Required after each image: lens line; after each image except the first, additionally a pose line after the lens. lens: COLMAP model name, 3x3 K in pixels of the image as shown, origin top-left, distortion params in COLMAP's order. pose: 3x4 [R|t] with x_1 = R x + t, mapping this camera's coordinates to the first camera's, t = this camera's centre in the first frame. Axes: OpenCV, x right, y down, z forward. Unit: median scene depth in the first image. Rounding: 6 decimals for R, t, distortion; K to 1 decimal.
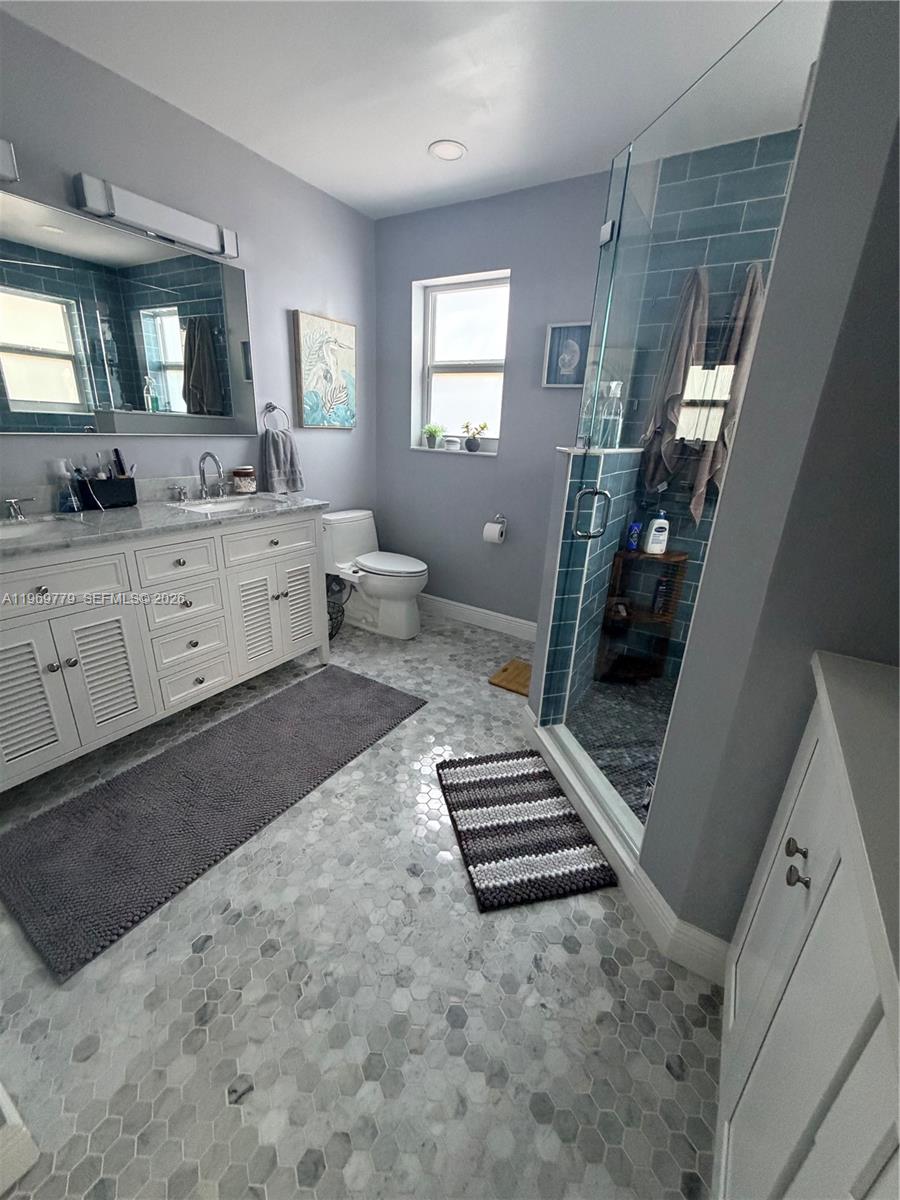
lens RADIAL K [[475.6, 0, 450.0], [0, 475.6, 596.4], [0, 0, 1]] dist [-0.000494, 0.000496]
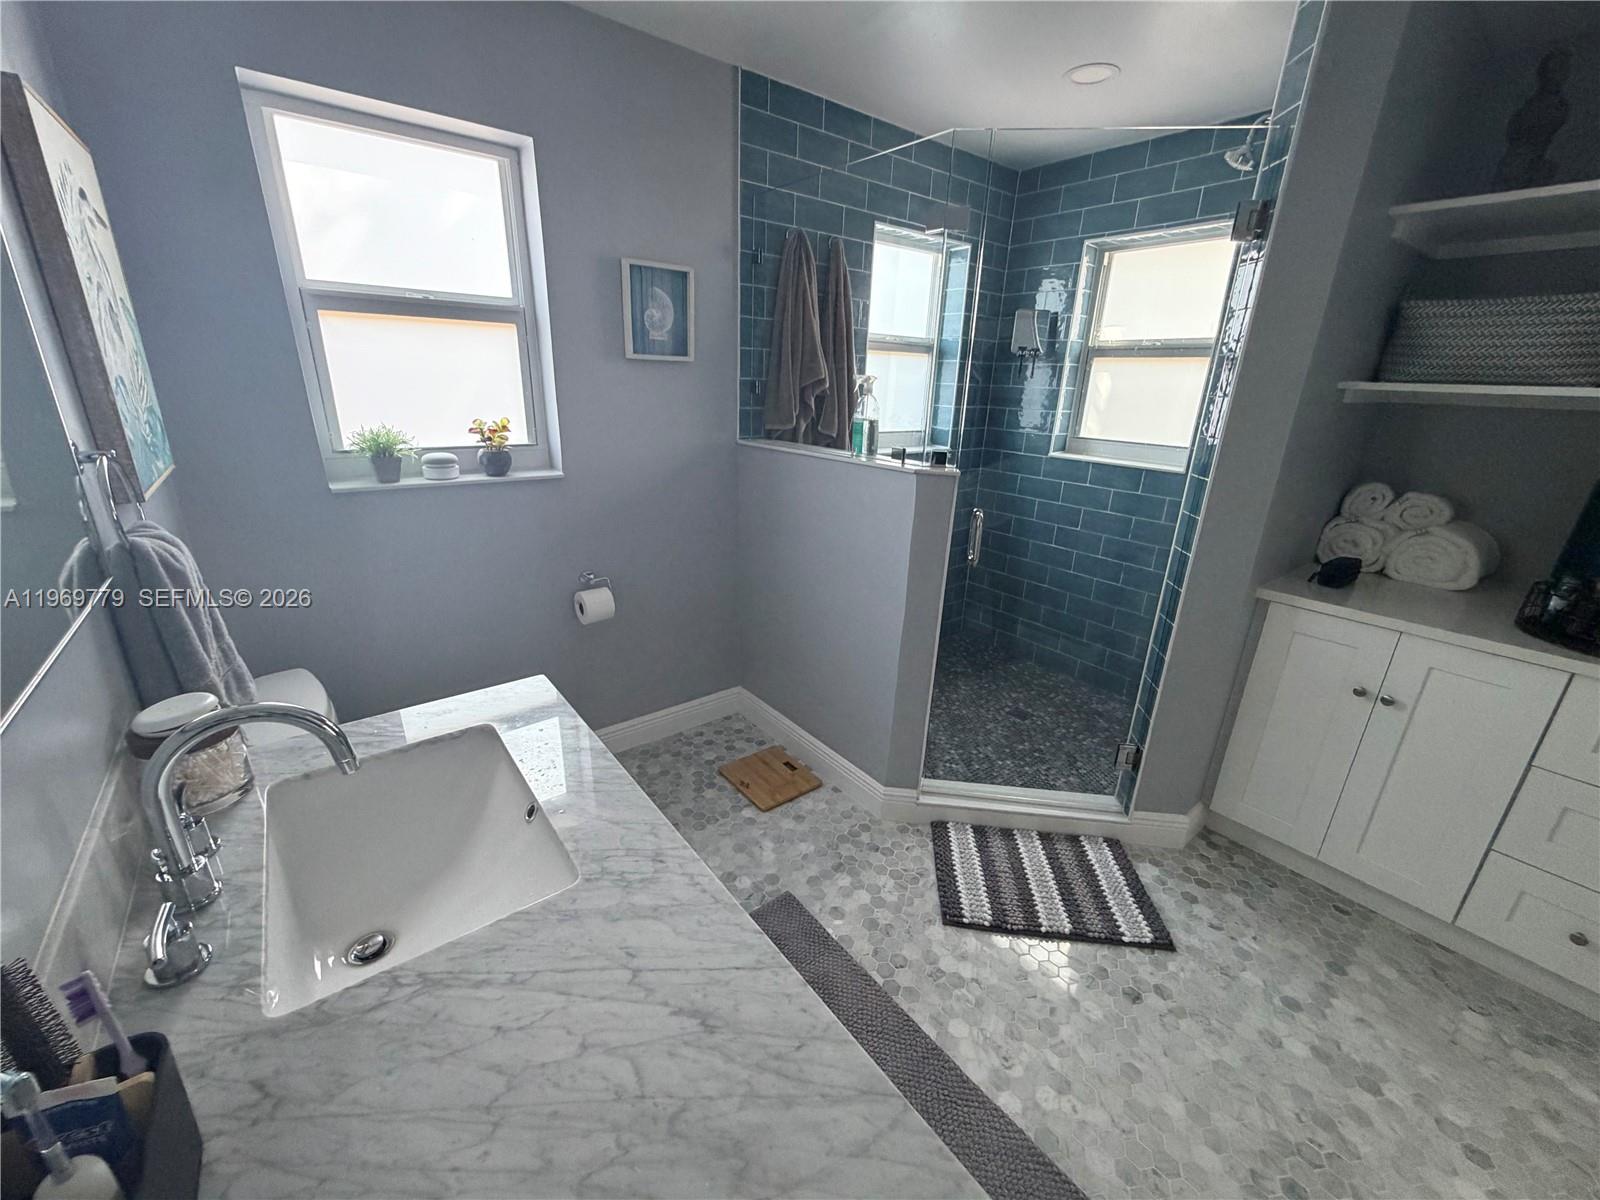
lens RADIAL K [[634.2, 0, 796.8], [0, 634.2, 602.3], [0, 0, 1]] dist [-0.000494, 0.000496]
pose [[0.341674, -0.348854, 0.872674, -0.846112], [0.302300, 0.920004, 0.249415, -0.436070], [-0.889873, 0.178591, 0.419800, 0.781834]]
